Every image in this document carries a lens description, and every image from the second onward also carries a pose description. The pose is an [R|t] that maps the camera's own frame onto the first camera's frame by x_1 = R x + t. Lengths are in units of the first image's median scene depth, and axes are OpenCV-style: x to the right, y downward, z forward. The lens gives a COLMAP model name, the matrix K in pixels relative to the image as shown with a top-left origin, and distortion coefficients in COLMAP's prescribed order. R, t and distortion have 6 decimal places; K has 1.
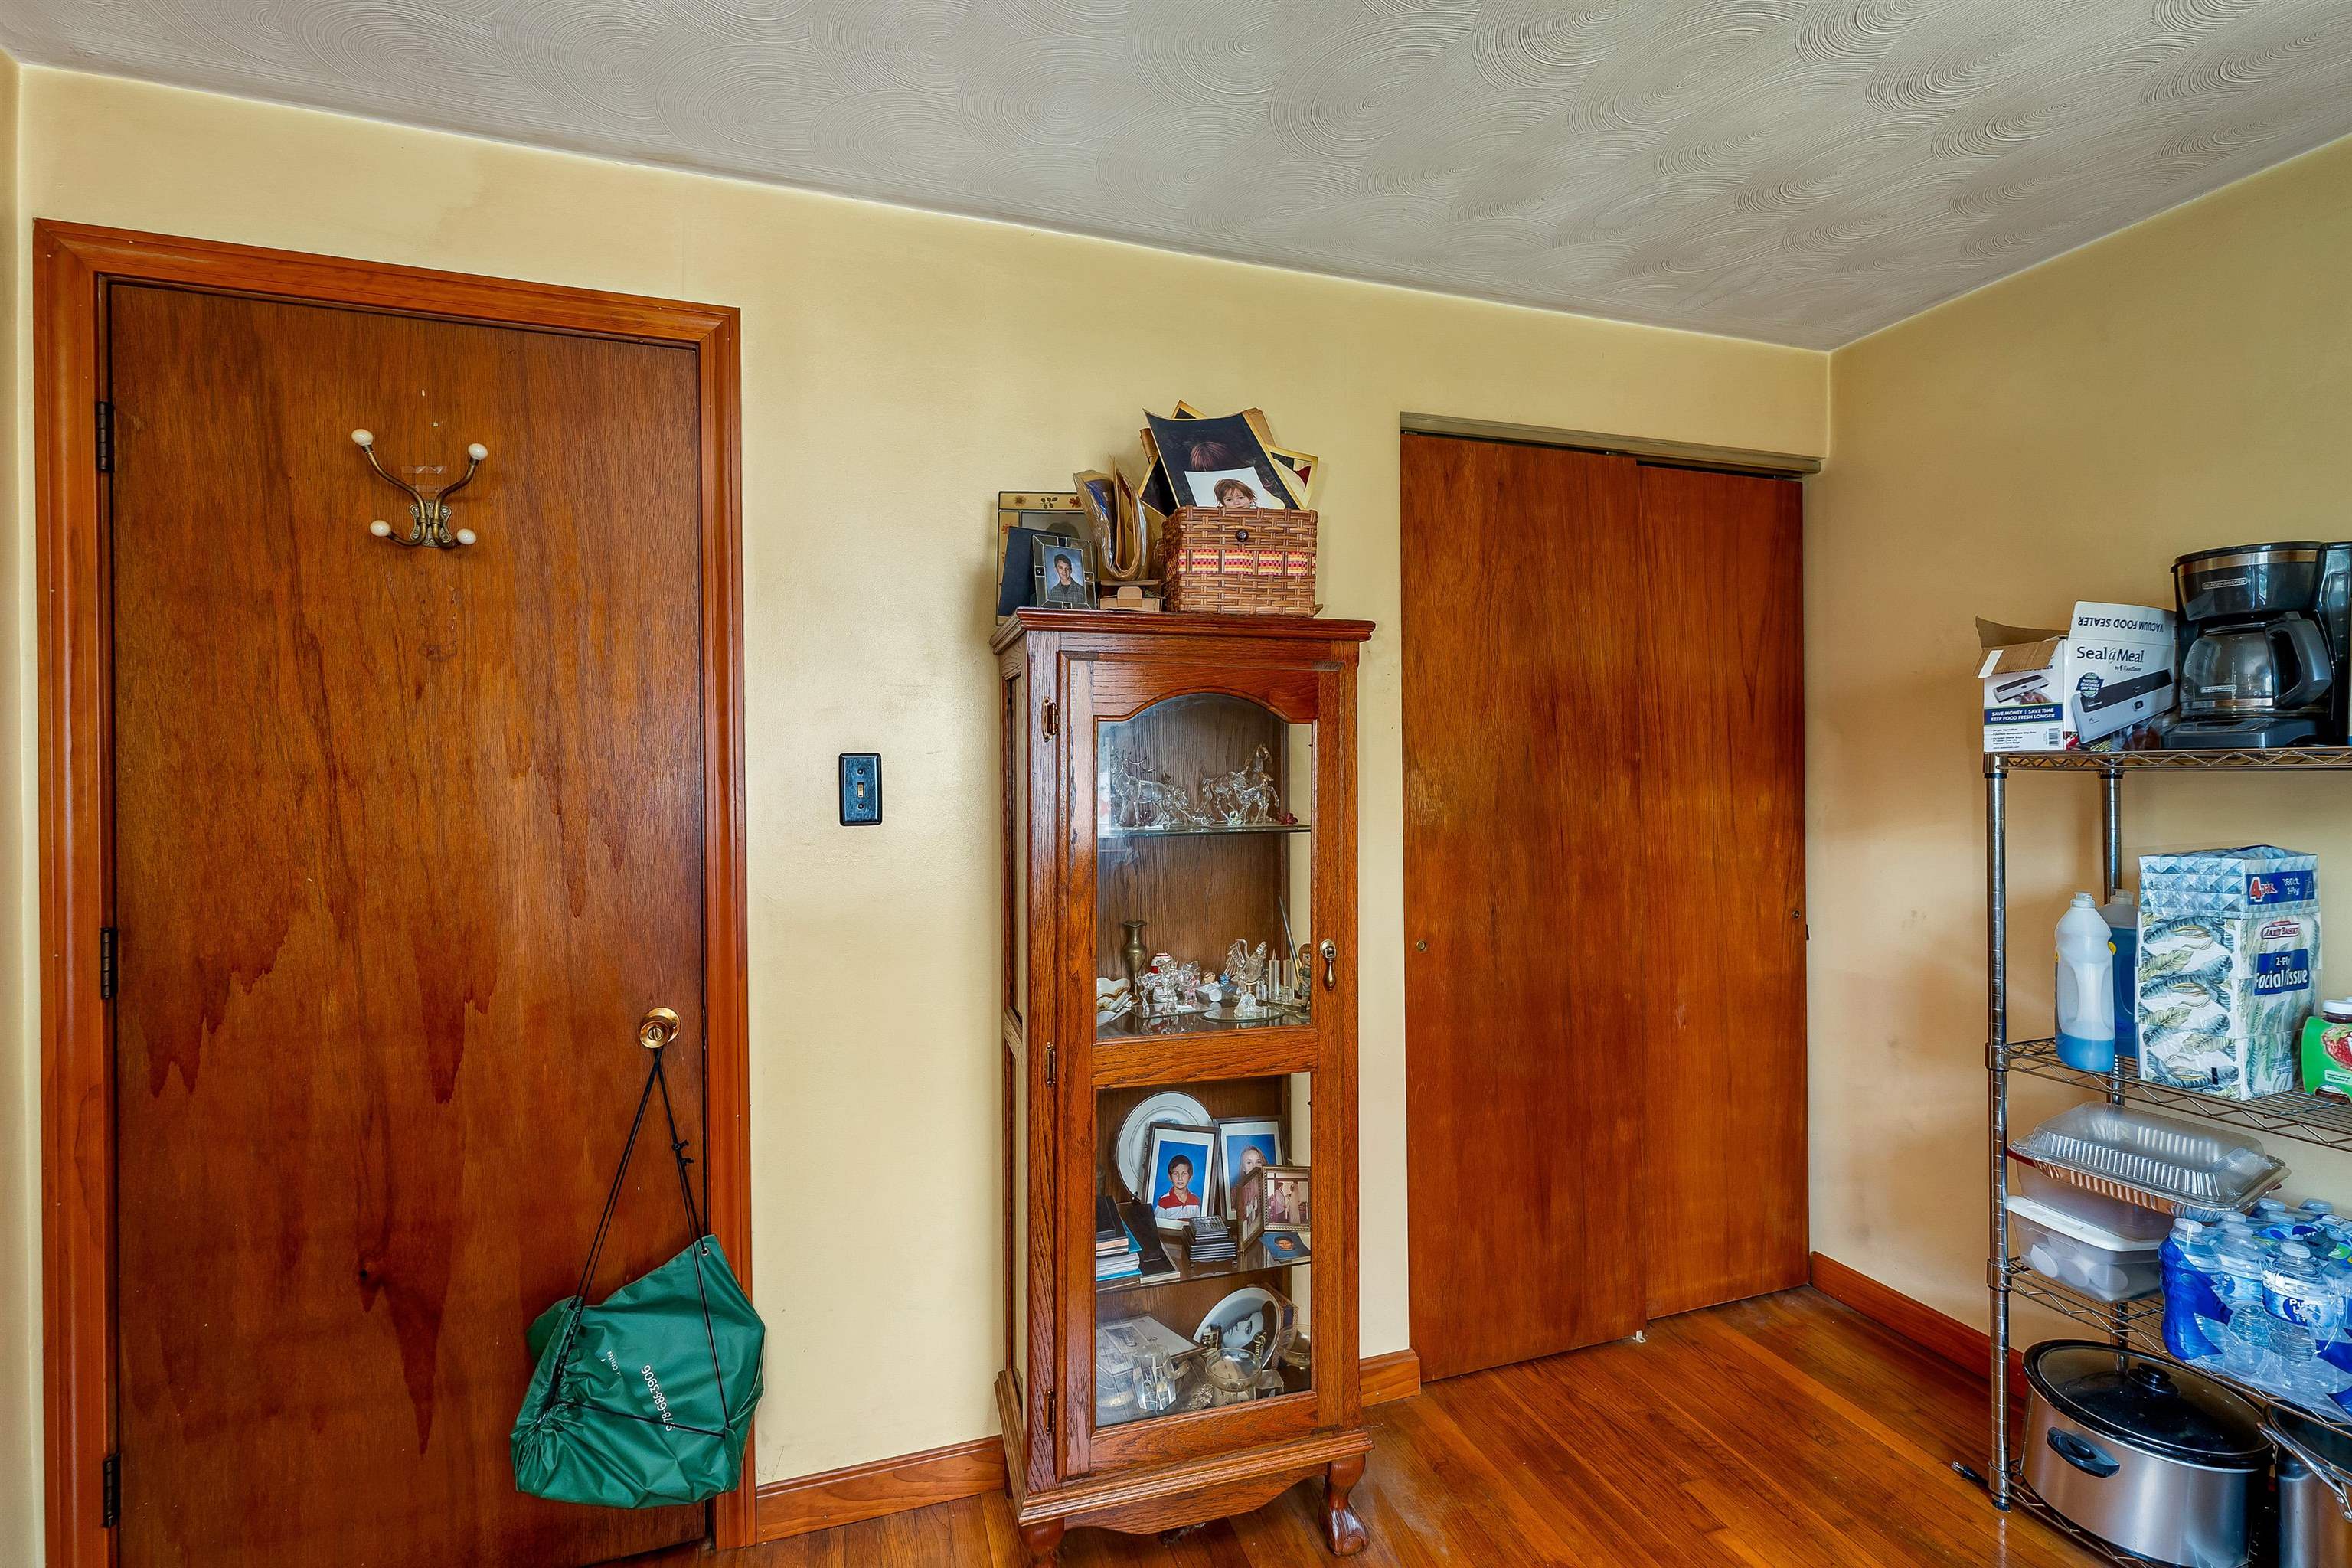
lens RADIAL K [[1012.3, 0, 1178.9], [0, 1012.3, 780.1], [0, 0, 1]] dist [-0.001511, -0.000006]
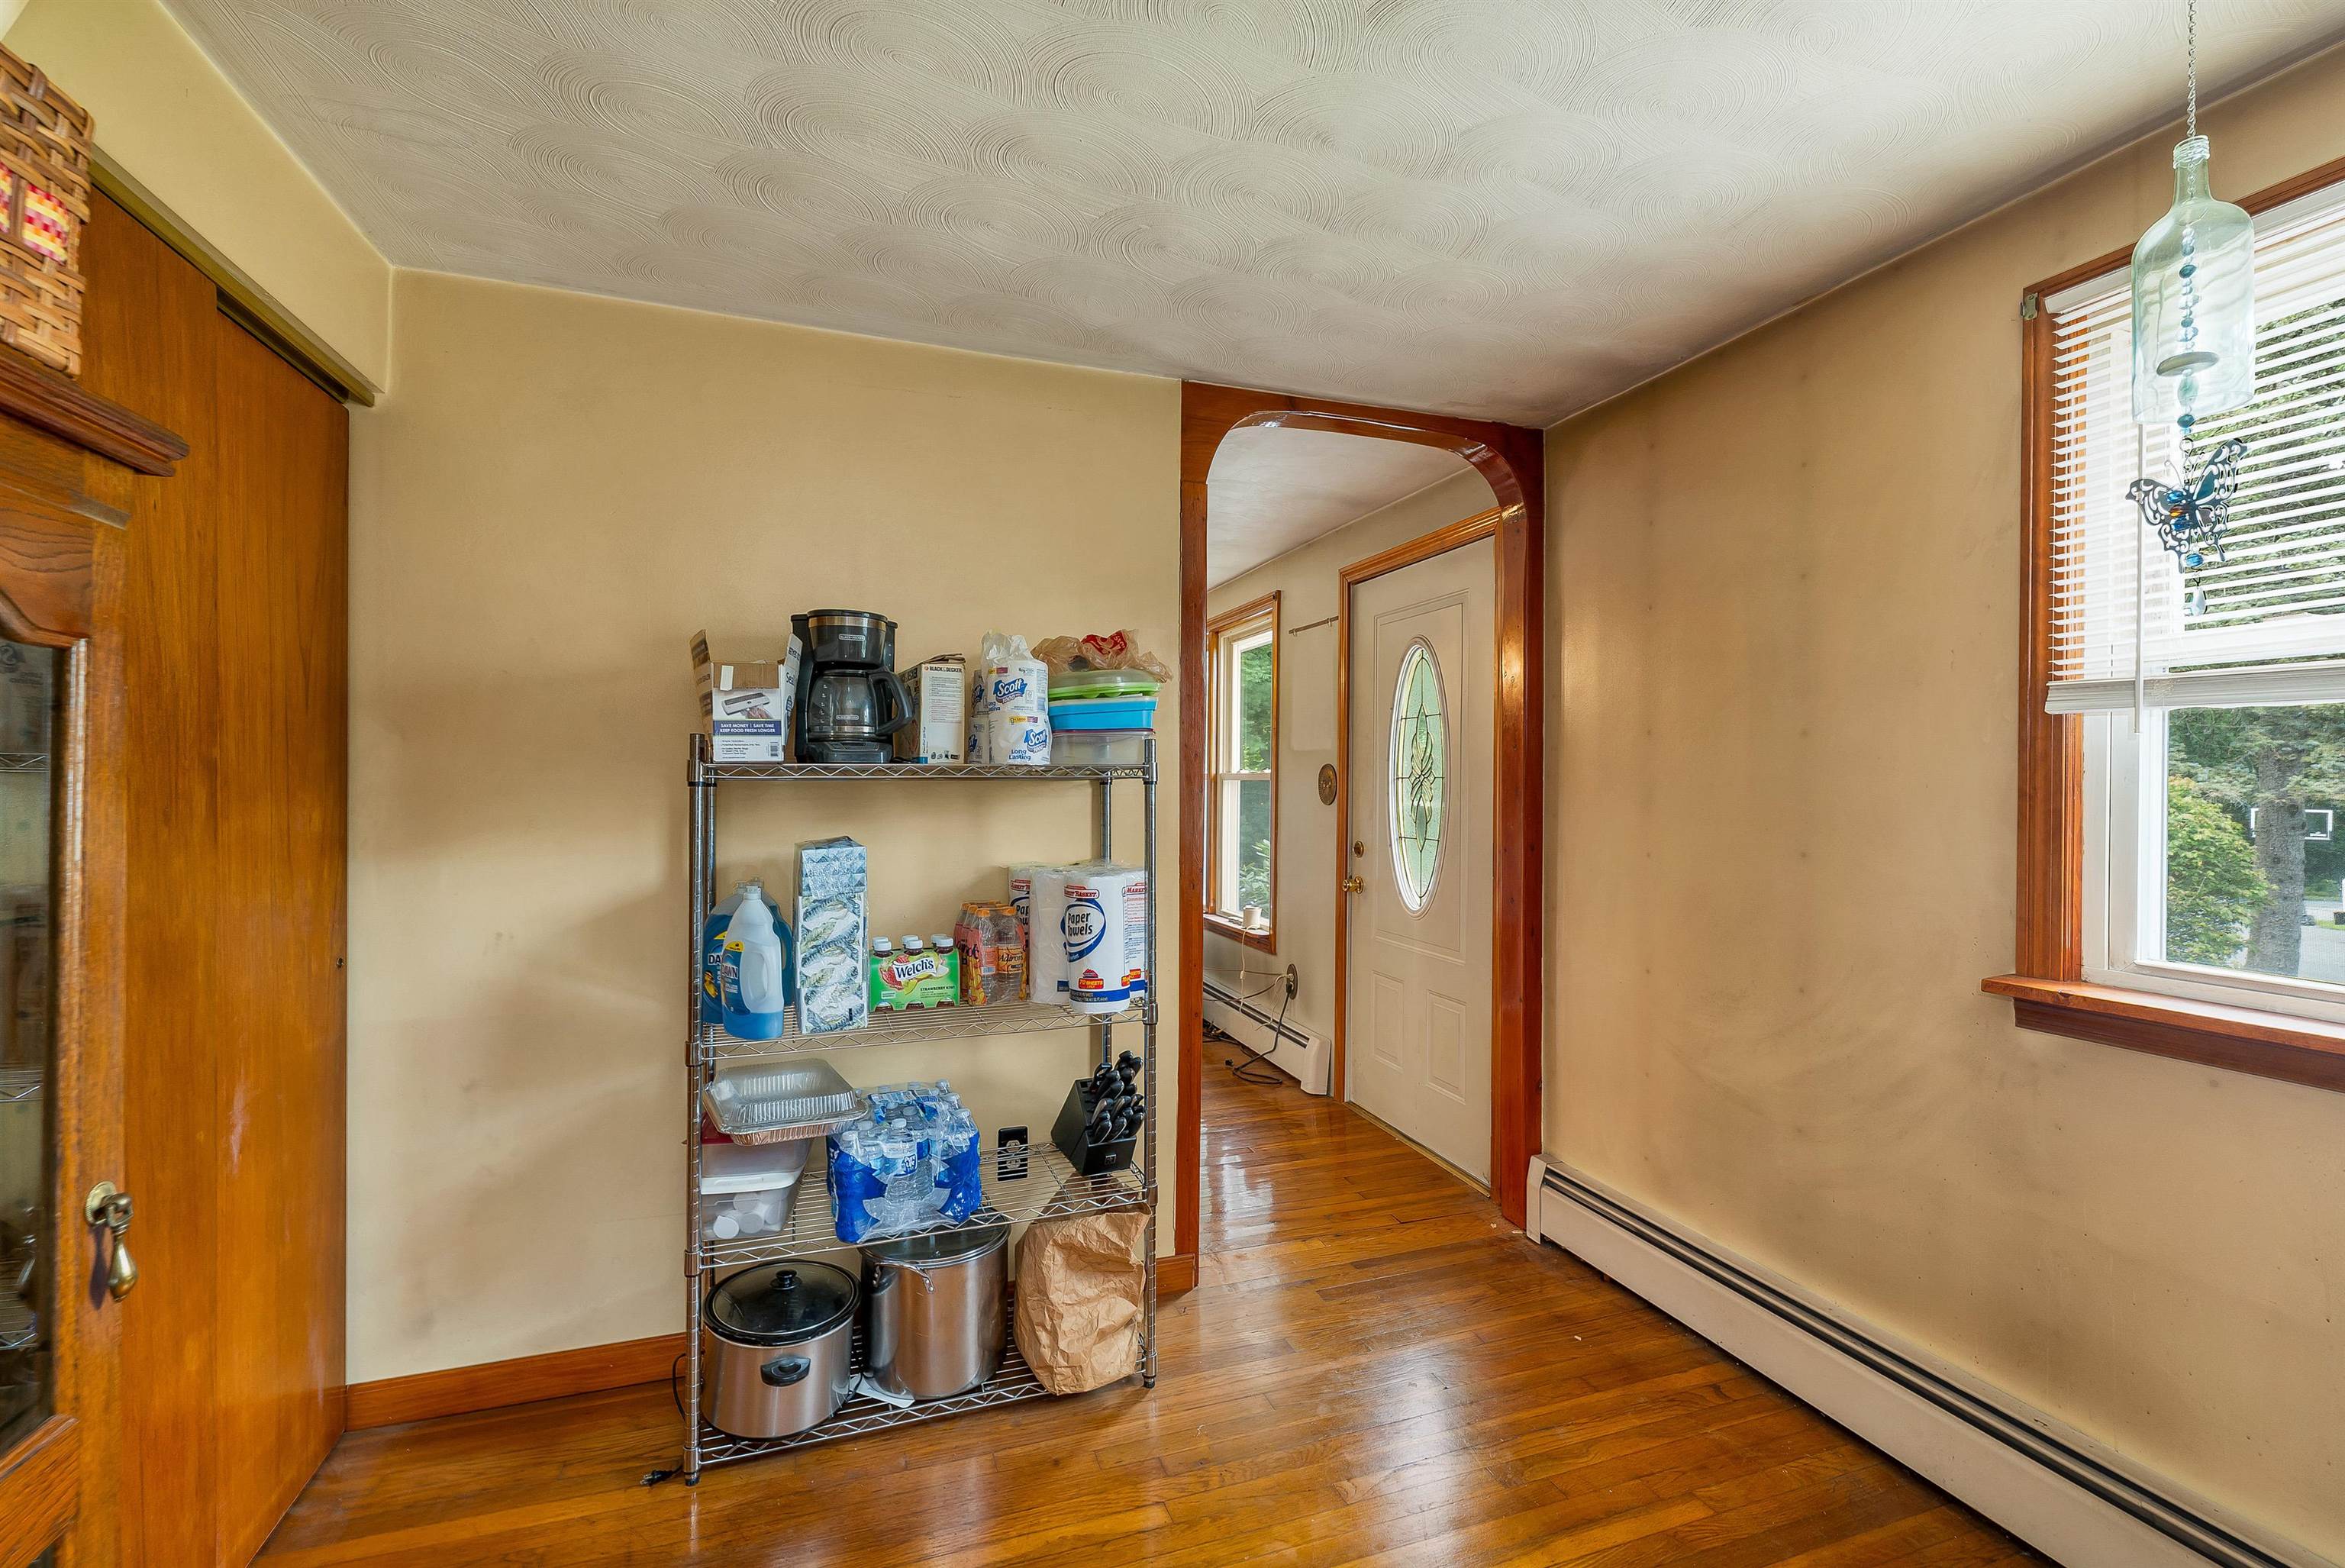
lens RADIAL K [[1009.3, 0, 1175.4], [0, 1009.3, 780.1], [0, 0, 1]] dist [-0.001511, -0.000006]
pose [[-0.013073, 0.002714, 0.999911, -0.253570], [0.005330, 0.999982, -0.002645, -0.003120], [-0.999900, 0.005295, -0.013087, 0.540886]]
